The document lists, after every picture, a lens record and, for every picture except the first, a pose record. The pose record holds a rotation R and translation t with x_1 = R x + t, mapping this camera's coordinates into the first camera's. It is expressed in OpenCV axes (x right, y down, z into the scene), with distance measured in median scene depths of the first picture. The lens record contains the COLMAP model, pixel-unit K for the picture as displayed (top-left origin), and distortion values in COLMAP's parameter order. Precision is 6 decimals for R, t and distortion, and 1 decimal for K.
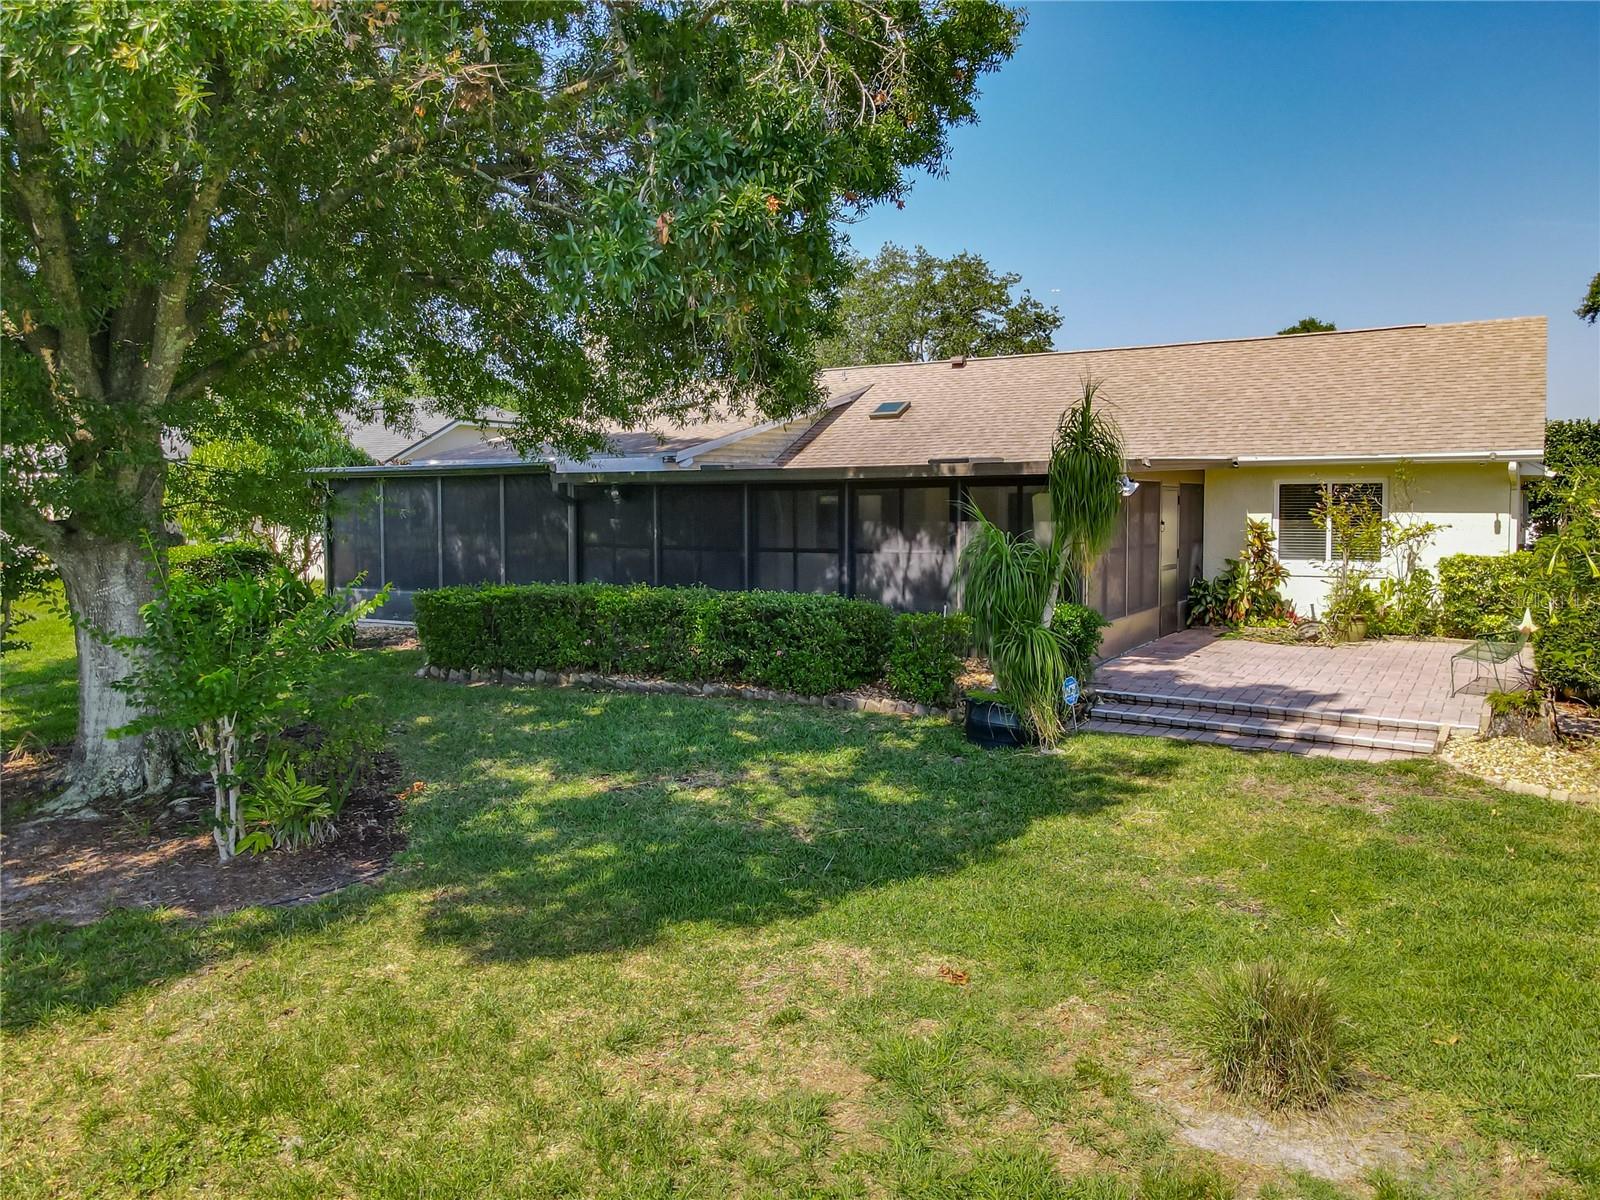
lens RADIAL K [[1206.6, 0, 813.0], [0, 1206.6, 558.0], [0, 0, 1]] dist [0.012487, 0.001805]
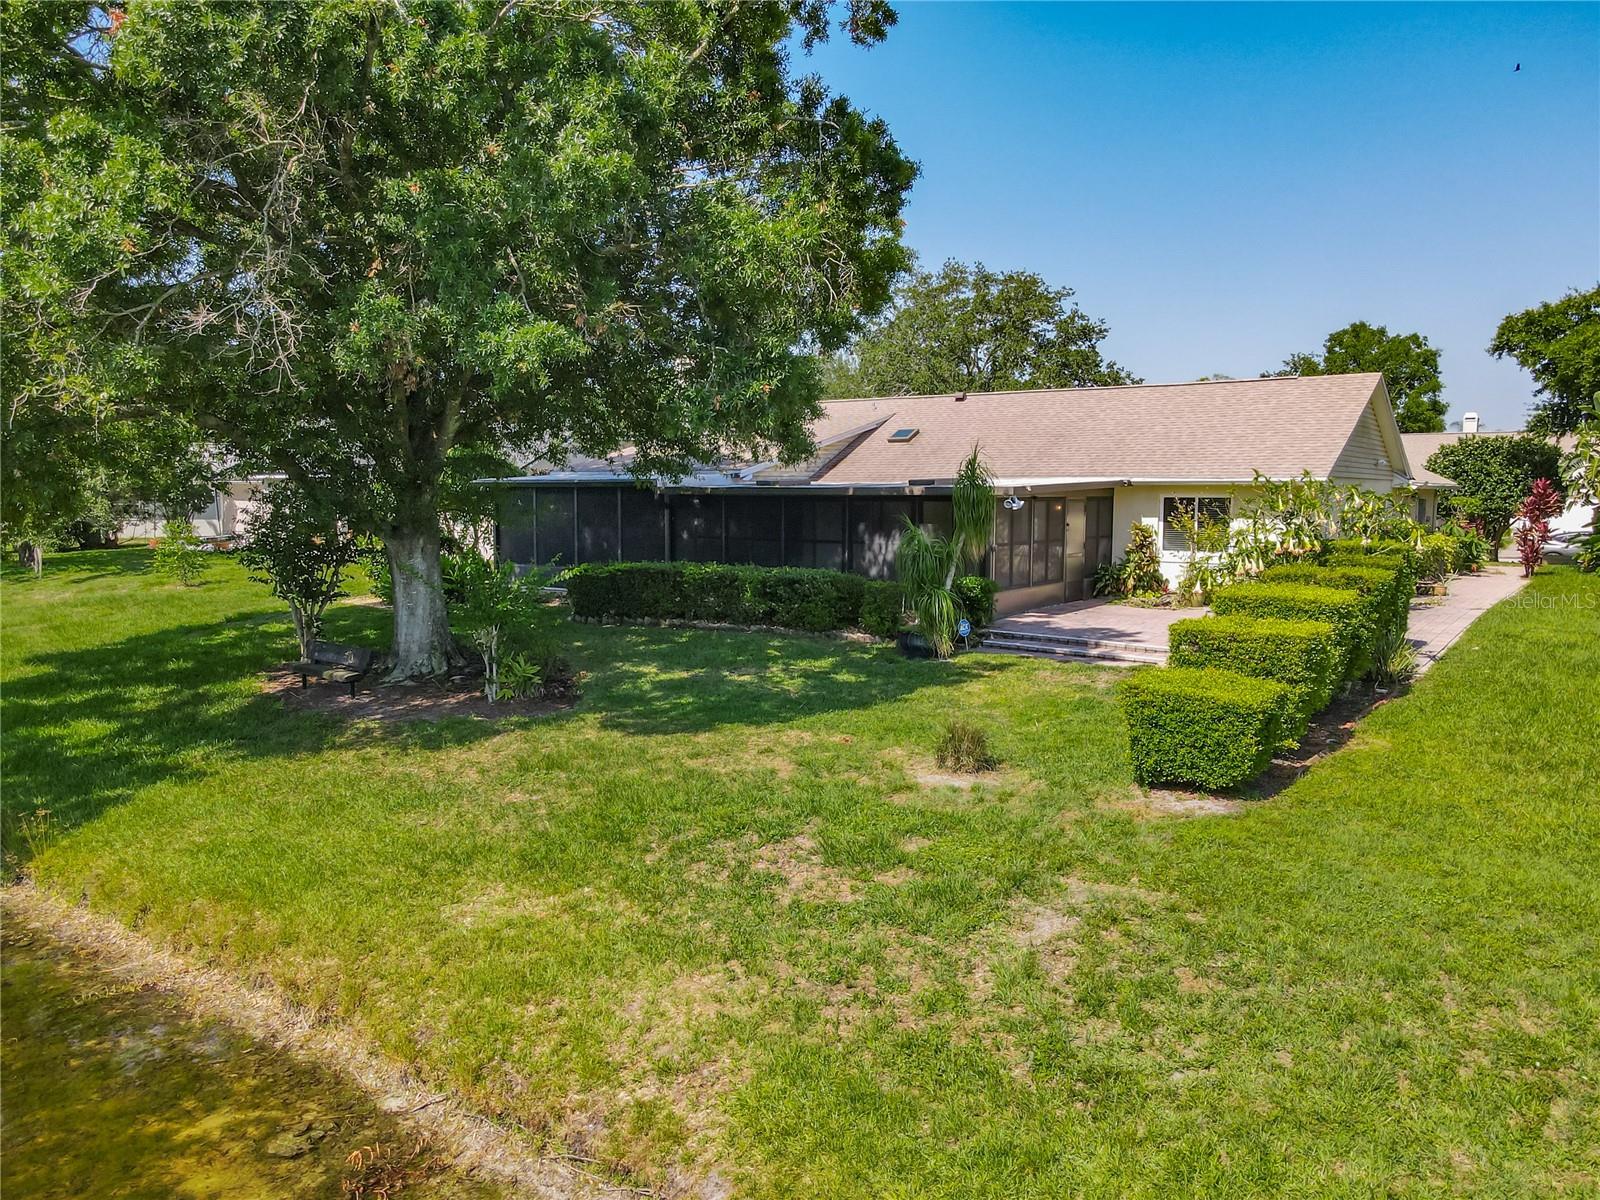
lens RADIAL K [[1206.6, 0, 818.3], [0, 1206.6, 567.1], [0, 0, 1]] dist [0.012487, 0.001805]
pose [[0.997698, 0.010766, -0.066961, 0.101825], [-0.009516, 0.999775, 0.018957, -0.003019], [0.067150, -0.018276, 0.997576, -0.565206]]
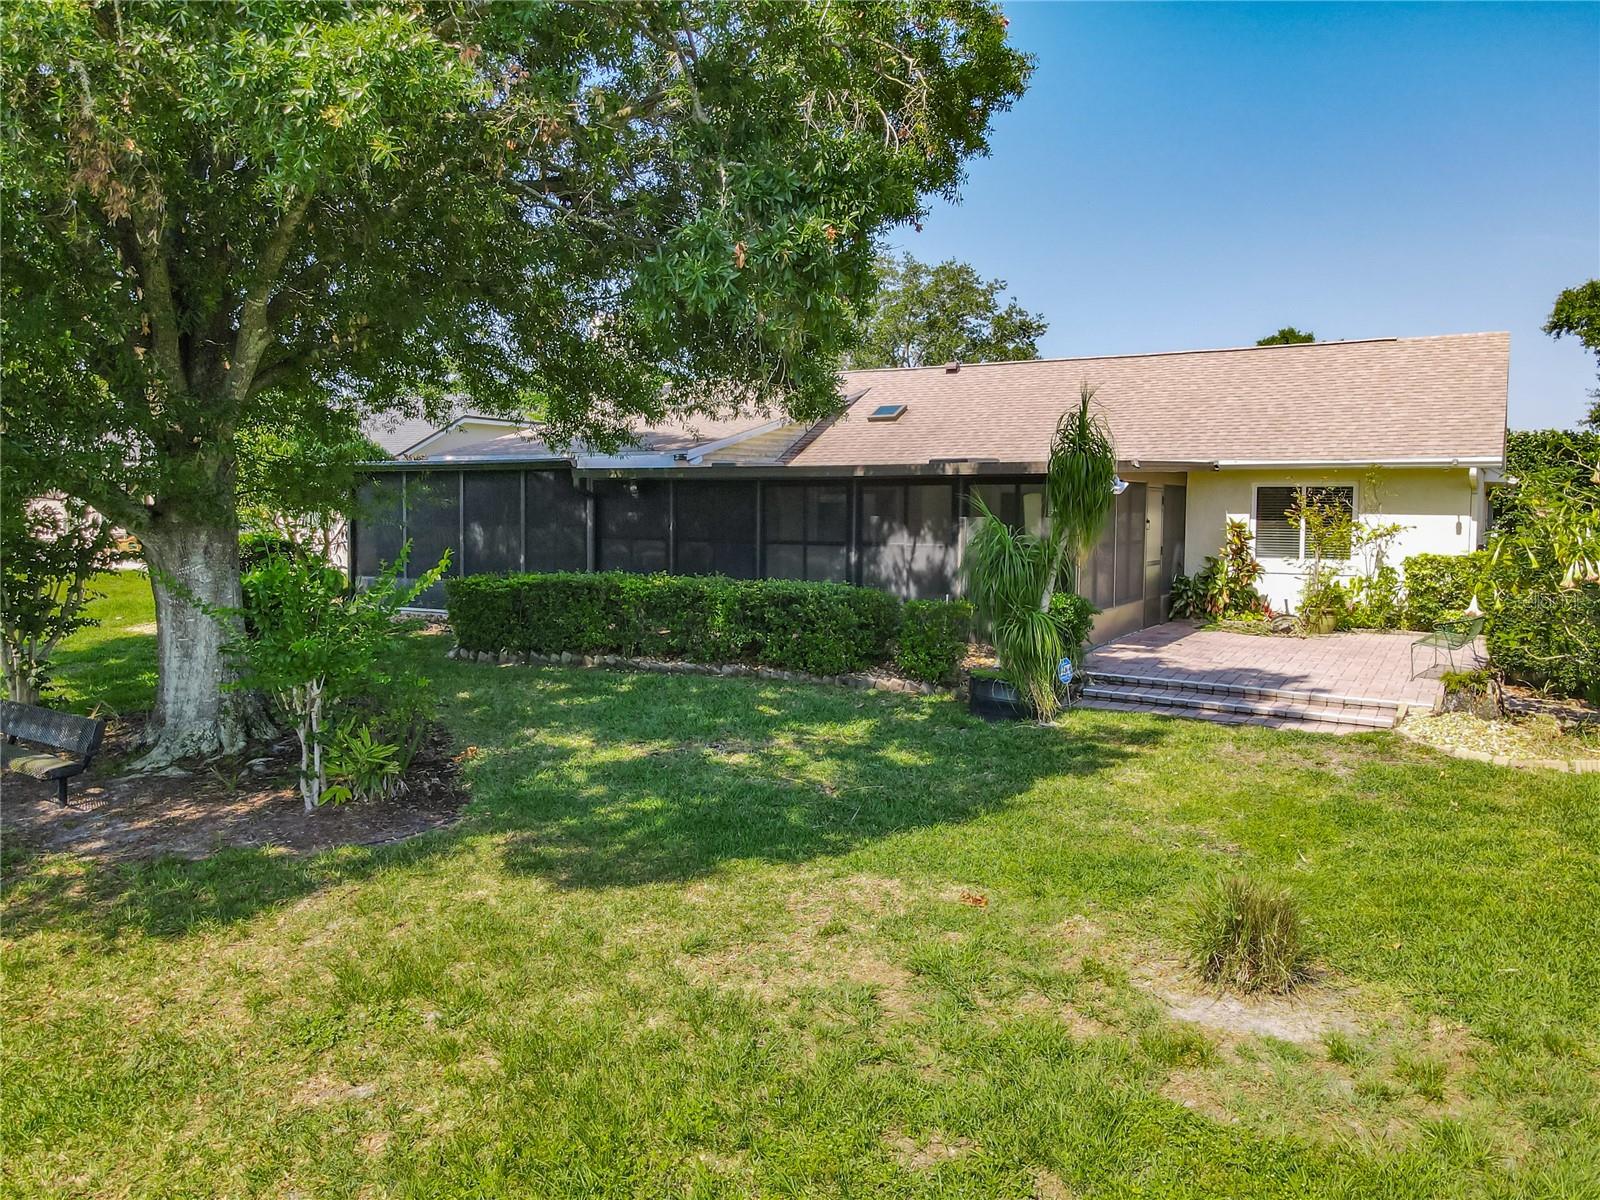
lens RADIAL K [[1206.6, 0, 809.7], [0, 1206.6, 564.8], [0, 0, 1]] dist [0.012487, 0.001805]
pose [[0.999840, 0.010014, 0.014833, -0.029826], [-0.010061, 0.999944, 0.003156, 0.010706], [-0.014800, -0.003304, 0.999885, -0.075958]]
